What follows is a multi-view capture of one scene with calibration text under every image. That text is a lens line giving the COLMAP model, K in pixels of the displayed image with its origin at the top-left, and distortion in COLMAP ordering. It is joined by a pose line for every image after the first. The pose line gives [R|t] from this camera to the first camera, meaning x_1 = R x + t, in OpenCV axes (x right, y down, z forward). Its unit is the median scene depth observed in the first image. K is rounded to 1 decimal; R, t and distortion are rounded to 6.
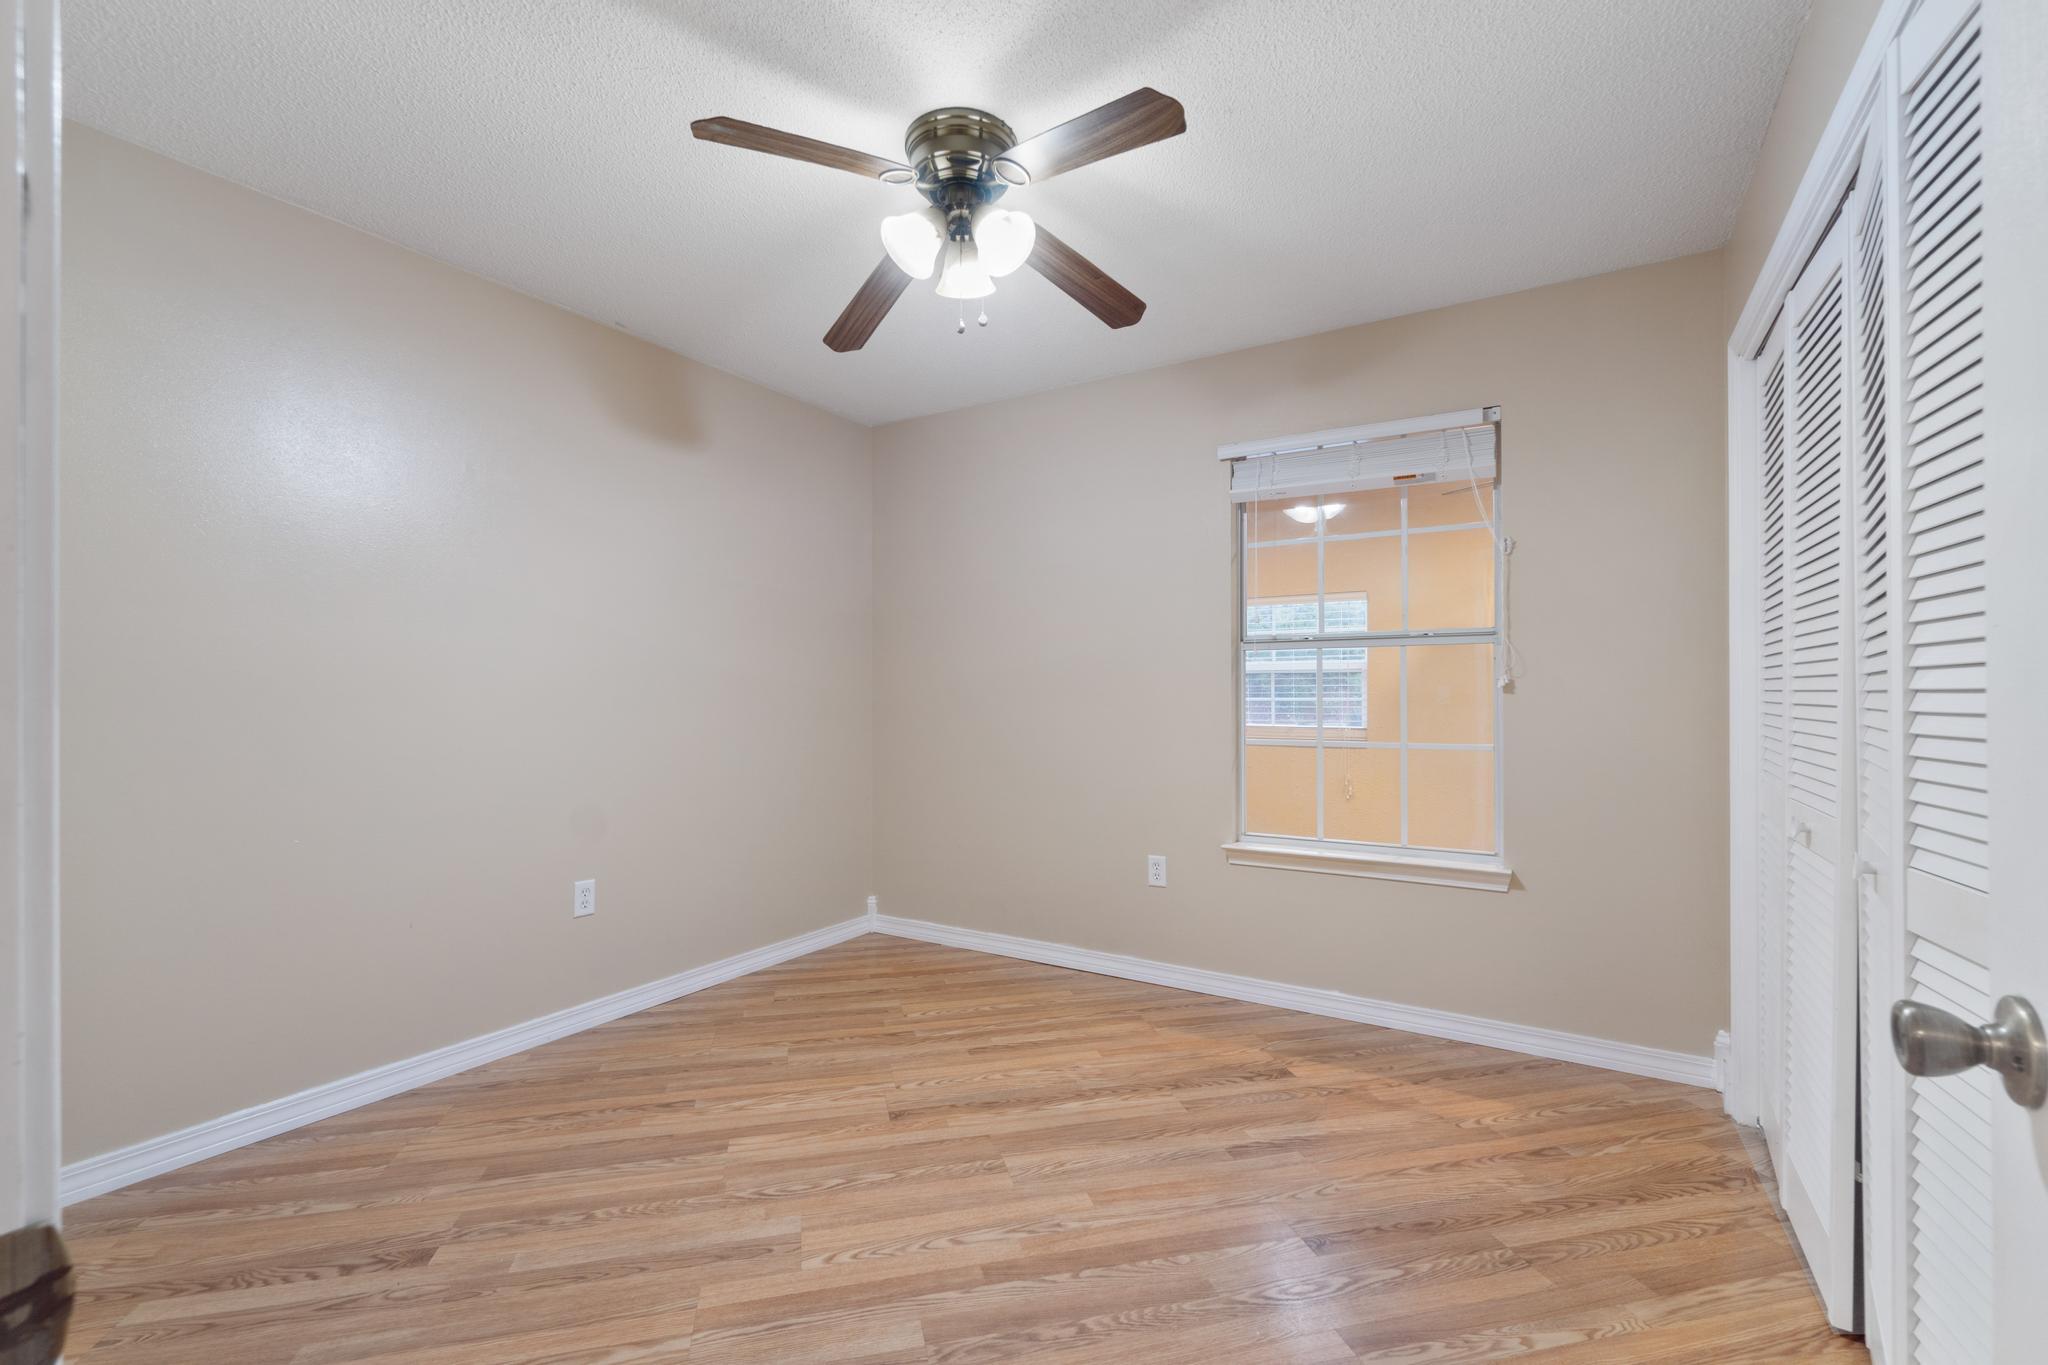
lens RADIAL K [[900.5, 0, 1020.8], [0, 900.5, 691.2], [0, 0, 1]] dist [-0.004862, 0.000917]
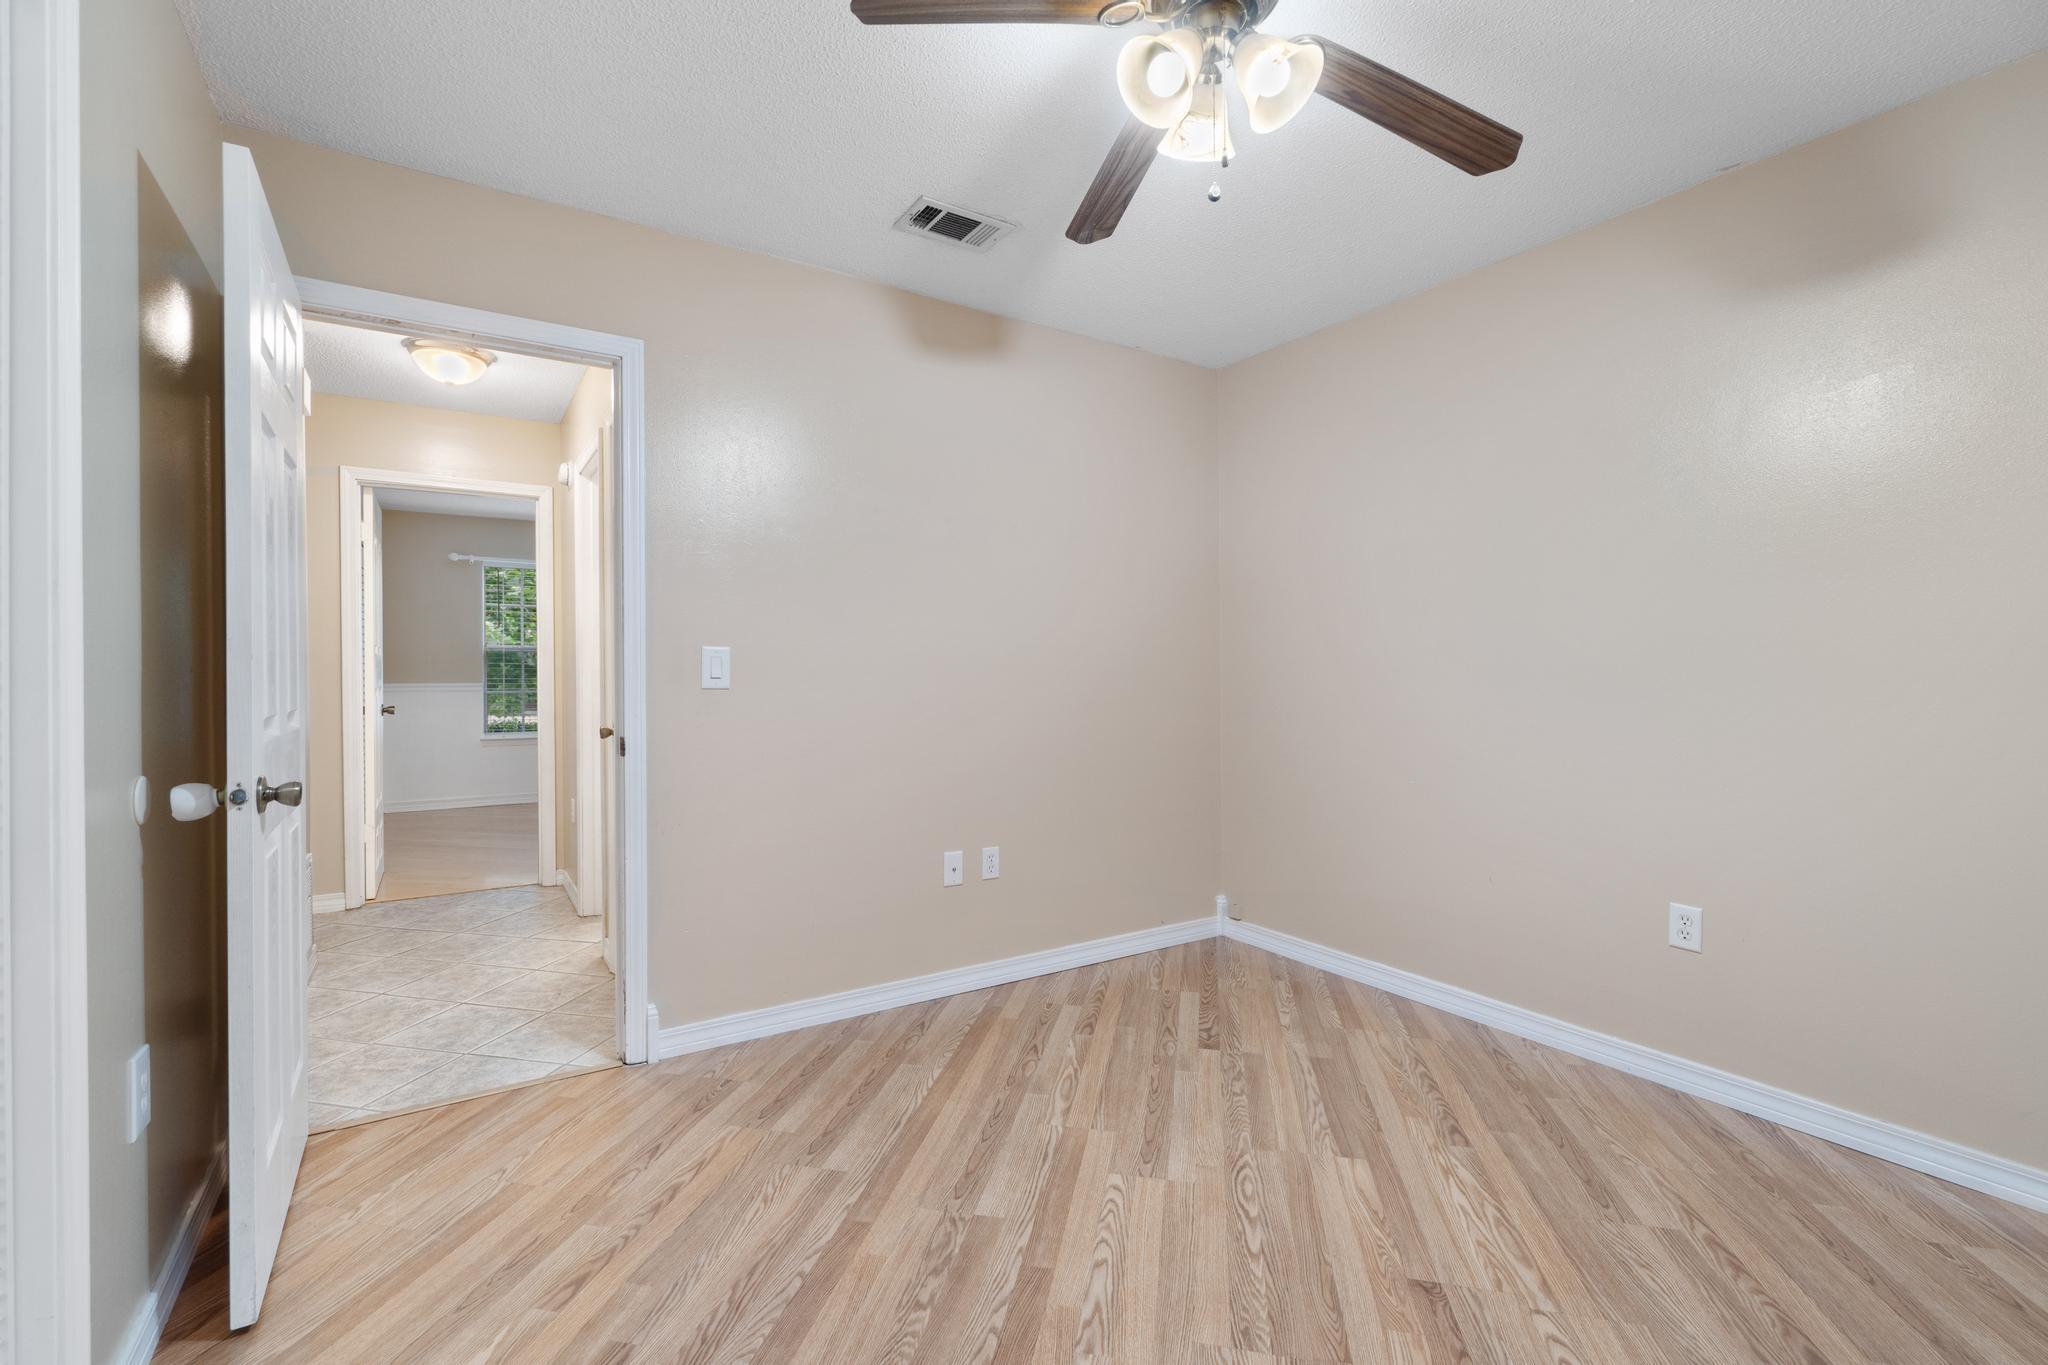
lens RADIAL K [[900.5, 0, 1014.1], [0, 900.5, 674.6], [0, 0, 1]] dist [-0.004862, 0.000917]
pose [[-0.441505, 0.002651, -0.897255, 0.700245], [0.000964, 0.999996, 0.002480, 0.007195], [0.897258, 0.000230, -0.441506, 1.175628]]
